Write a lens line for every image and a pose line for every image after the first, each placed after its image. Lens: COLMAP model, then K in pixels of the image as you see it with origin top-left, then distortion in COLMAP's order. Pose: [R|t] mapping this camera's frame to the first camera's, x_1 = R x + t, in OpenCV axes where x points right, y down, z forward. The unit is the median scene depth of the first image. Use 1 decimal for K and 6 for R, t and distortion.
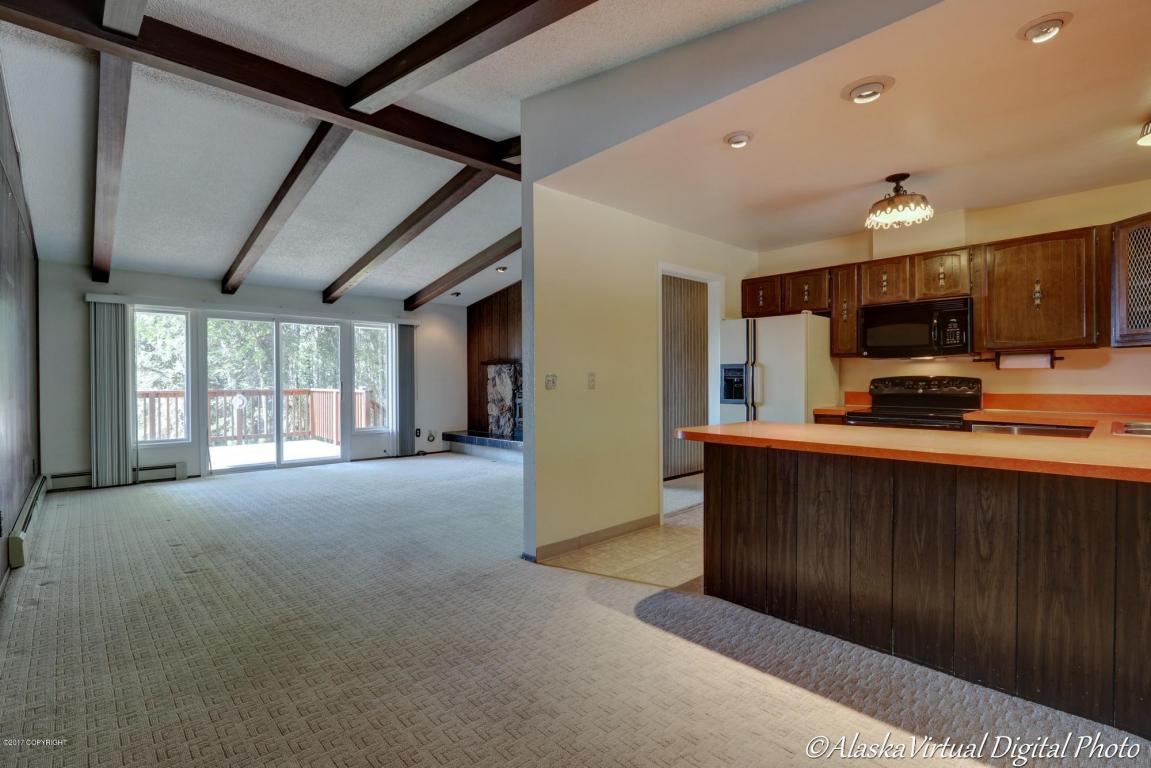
lens RADIAL K [[533.7, 0, 573.5], [0, 533.7, 383.9], [0, 0, 1]] dist [-0.021787, 0.000265]
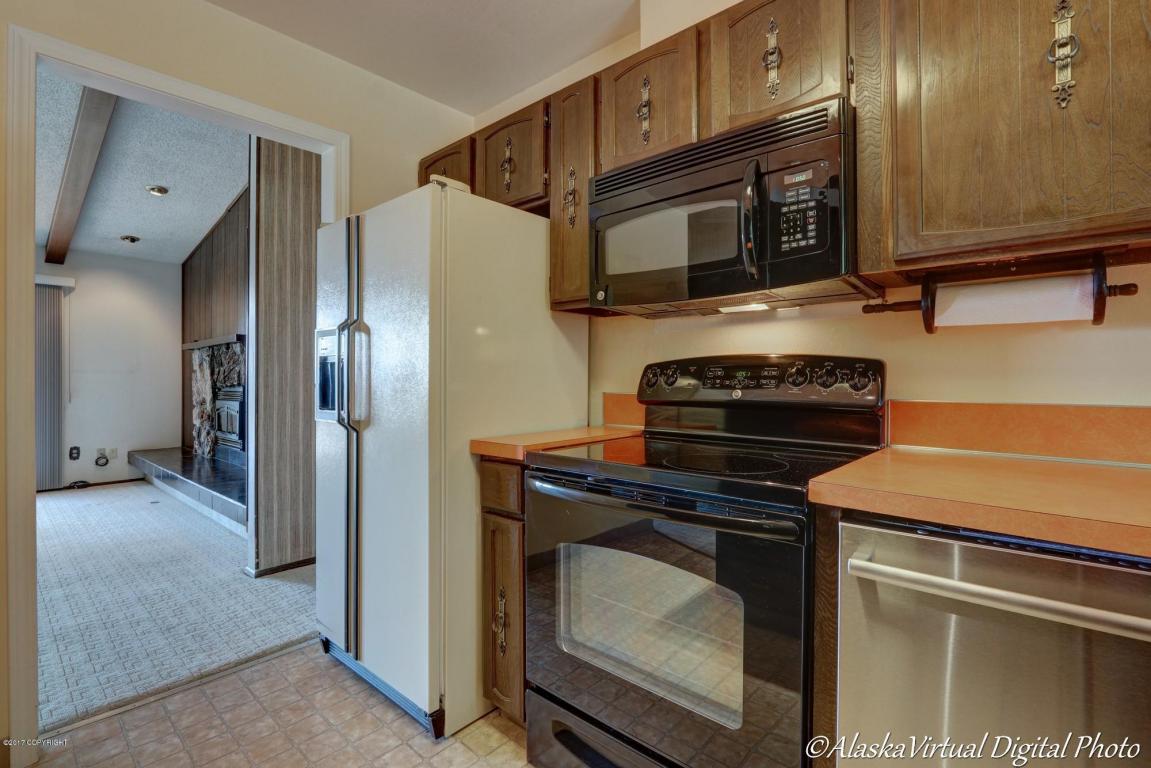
lens RADIAL K [[533.7, 0, 573.2], [0, 533.7, 381.0], [0, 0, 1]] dist [-0.021787, 0.000265]
pose [[0.996326, 0.003547, 0.085570, 0.509595], [-0.003509, 0.999994, -0.000585, 0.004925], [-0.085571, 0.000283, 0.996332, 0.631999]]
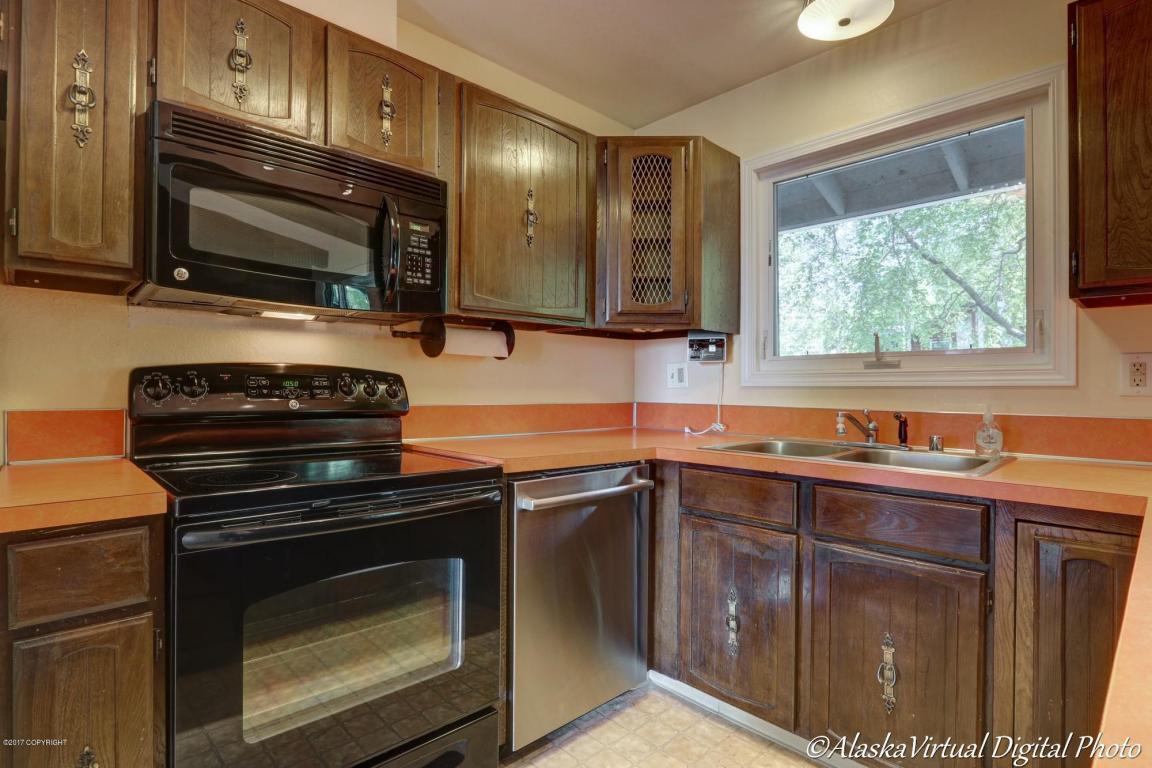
lens RADIAL K [[589.8, 0, 571.7], [0, 589.8, 385.4], [0, 0, 1]] dist [-0.003117, -0.000312]
pose [[-0.005590, 0.011182, 0.999922, 0.245250], [-0.000106, 0.999937, -0.011183, 0.005017], [-0.999984, -0.000168, -0.005589, 0.815553]]
